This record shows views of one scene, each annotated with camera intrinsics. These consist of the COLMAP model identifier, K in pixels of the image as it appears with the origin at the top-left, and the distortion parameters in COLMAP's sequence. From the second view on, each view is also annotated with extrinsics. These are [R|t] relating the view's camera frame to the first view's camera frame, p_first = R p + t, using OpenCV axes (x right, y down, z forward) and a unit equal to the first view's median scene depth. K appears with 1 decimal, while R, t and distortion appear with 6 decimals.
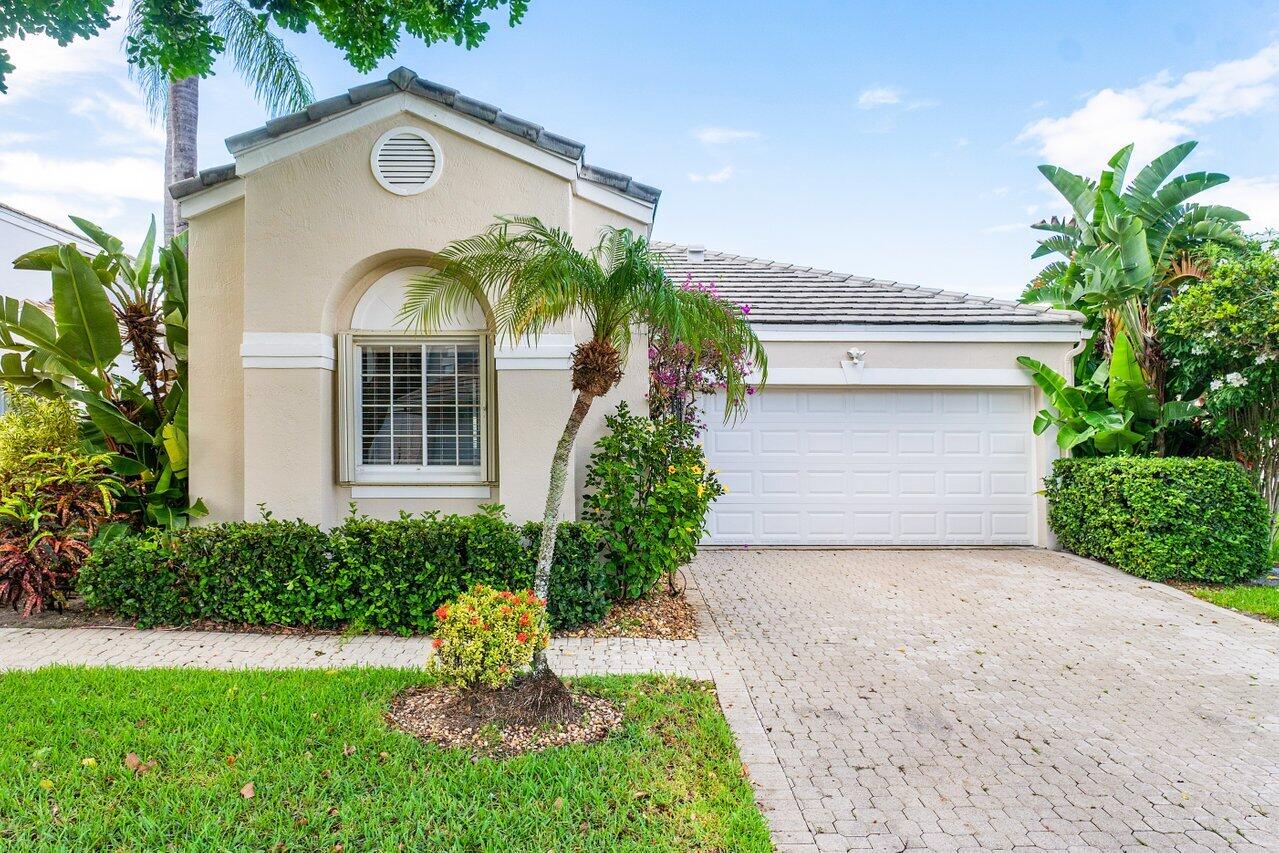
lens RADIAL K [[756.1, 0, 639.5], [0, 756.1, 426.5], [0, 0, 1]] dist [-0.005009, 0.000040]
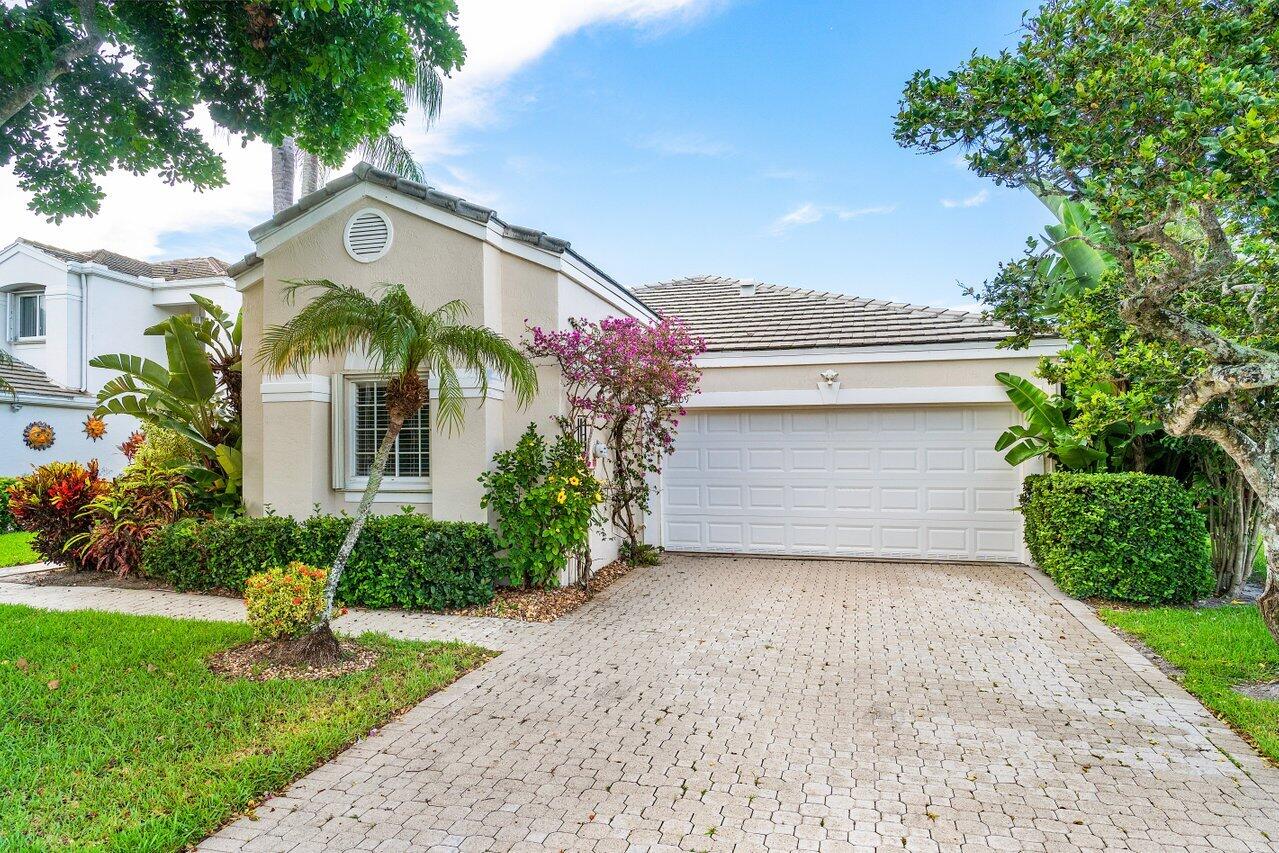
lens RADIAL K [[695.1, 0, 642.5], [0, 695.1, 456.0], [0, 0, 1]] dist [-0.007034, 0.001012]
pose [[0.966919, -0.003580, -0.255059, 0.398087], [0.005423, 0.999964, 0.006524, 0.012047], [0.255027, -0.007691, 0.966903, -0.009226]]
